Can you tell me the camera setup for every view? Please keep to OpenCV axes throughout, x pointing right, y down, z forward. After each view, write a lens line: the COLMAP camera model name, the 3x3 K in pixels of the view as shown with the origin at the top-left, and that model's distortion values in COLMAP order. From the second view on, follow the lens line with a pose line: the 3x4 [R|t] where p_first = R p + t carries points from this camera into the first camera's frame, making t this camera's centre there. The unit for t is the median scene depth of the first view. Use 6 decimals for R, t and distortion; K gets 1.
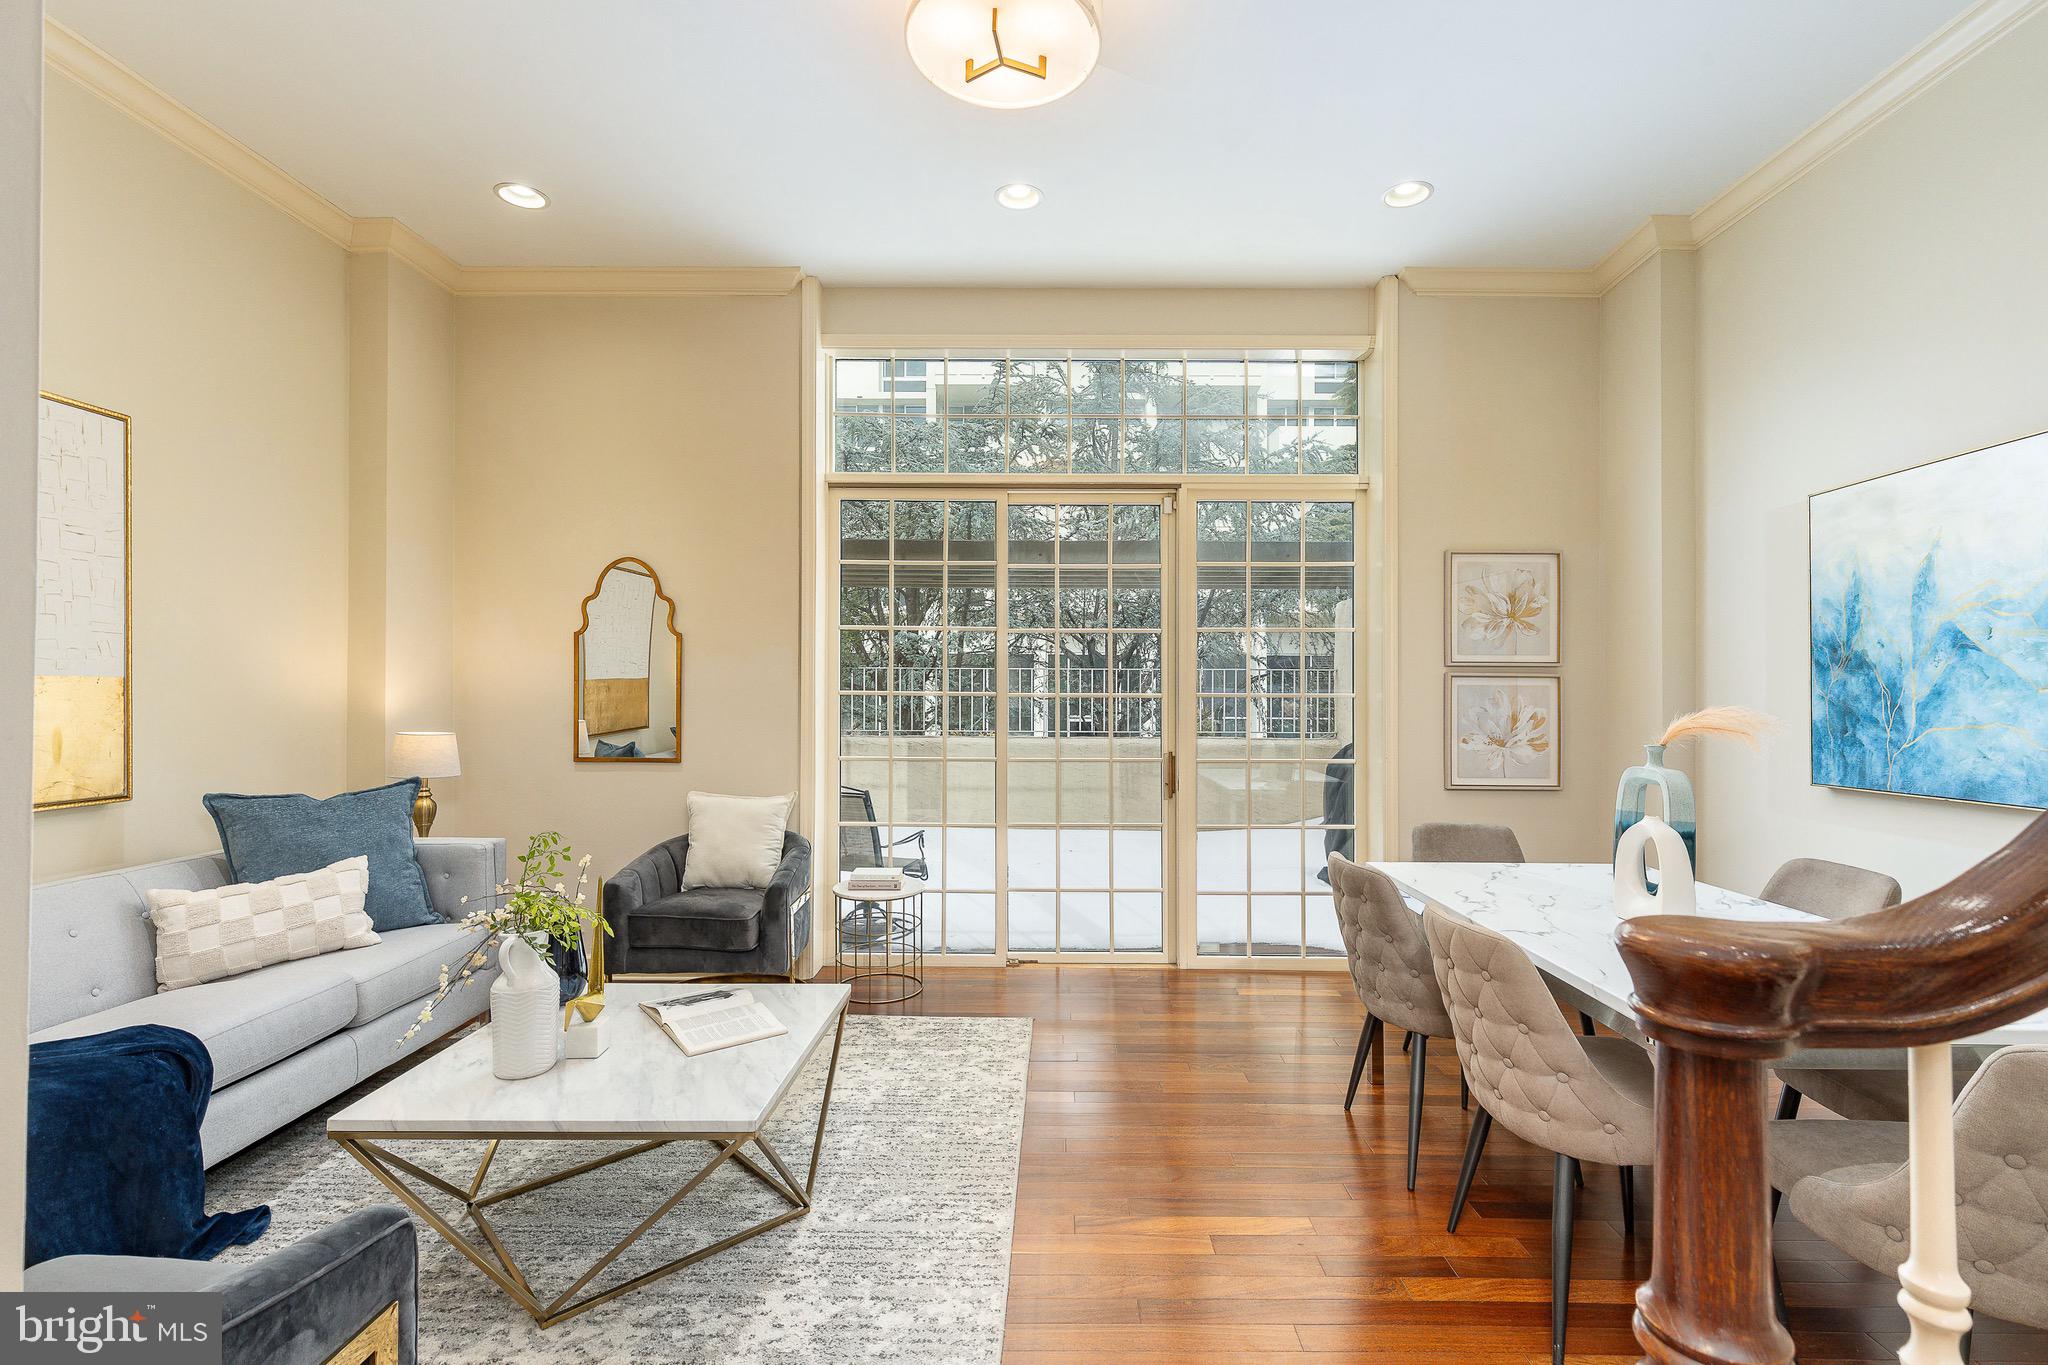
lens RADIAL K [[915.1, 0, 1074.9], [0, 915.1, 681.1], [0, 0, 1]] dist [0.010233, -0.002668]
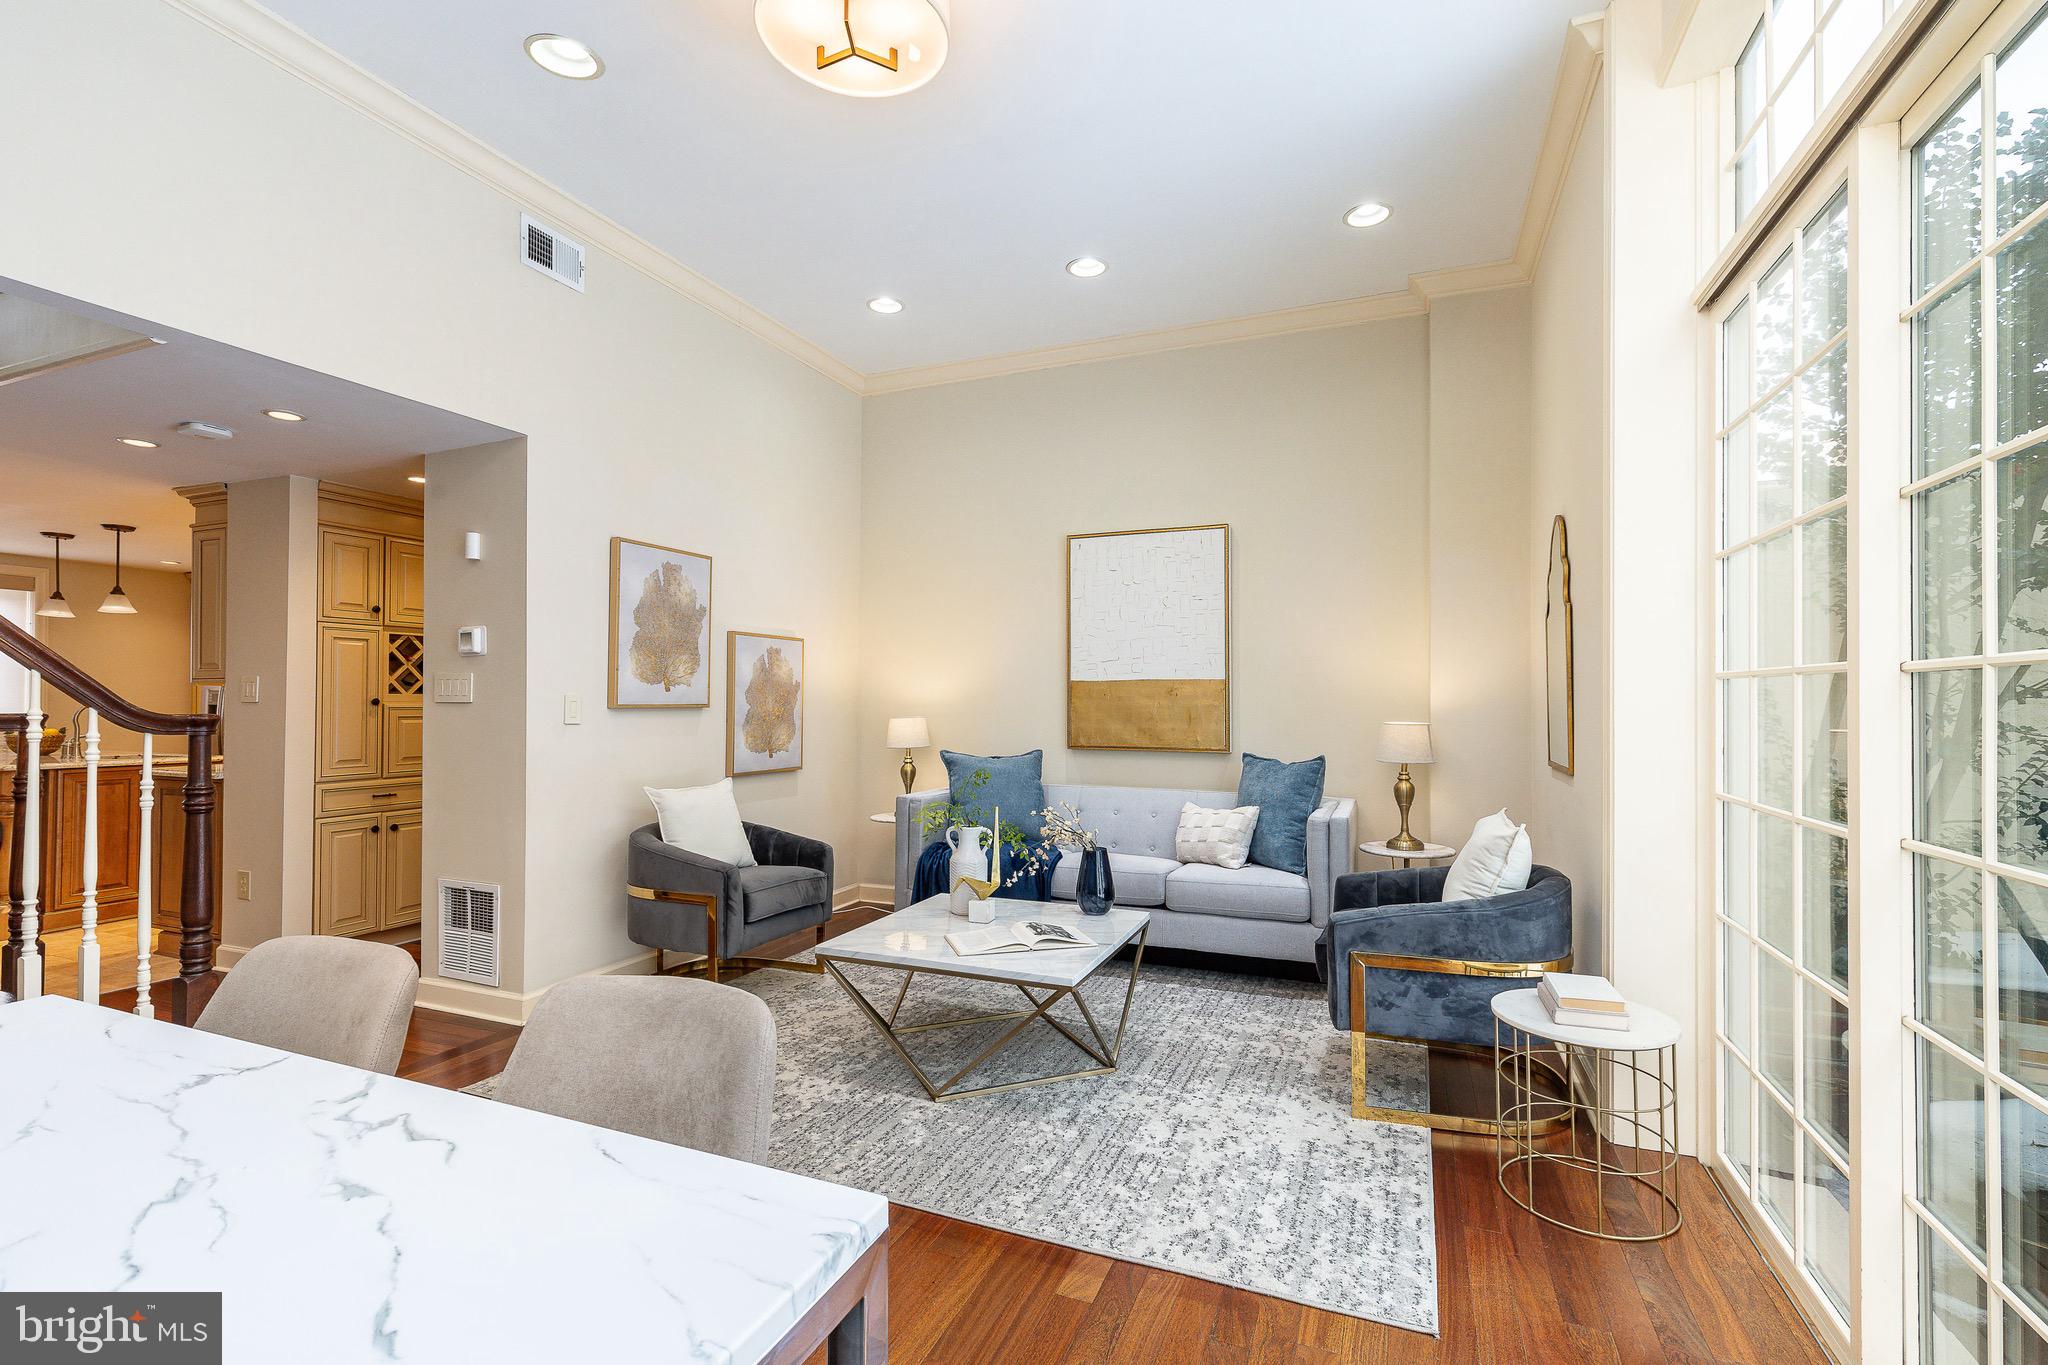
lens RADIAL K [[915.1, 0, 1013.9], [0, 915.1, 689.3], [0, 0, 1]] dist [0.010233, -0.002668]
pose [[-0.394337, -0.016452, -0.918819, 0.575032], [0.009411, 0.999715, -0.021939, 0.043441], [0.918918, -0.017299, -0.394070, 1.151207]]
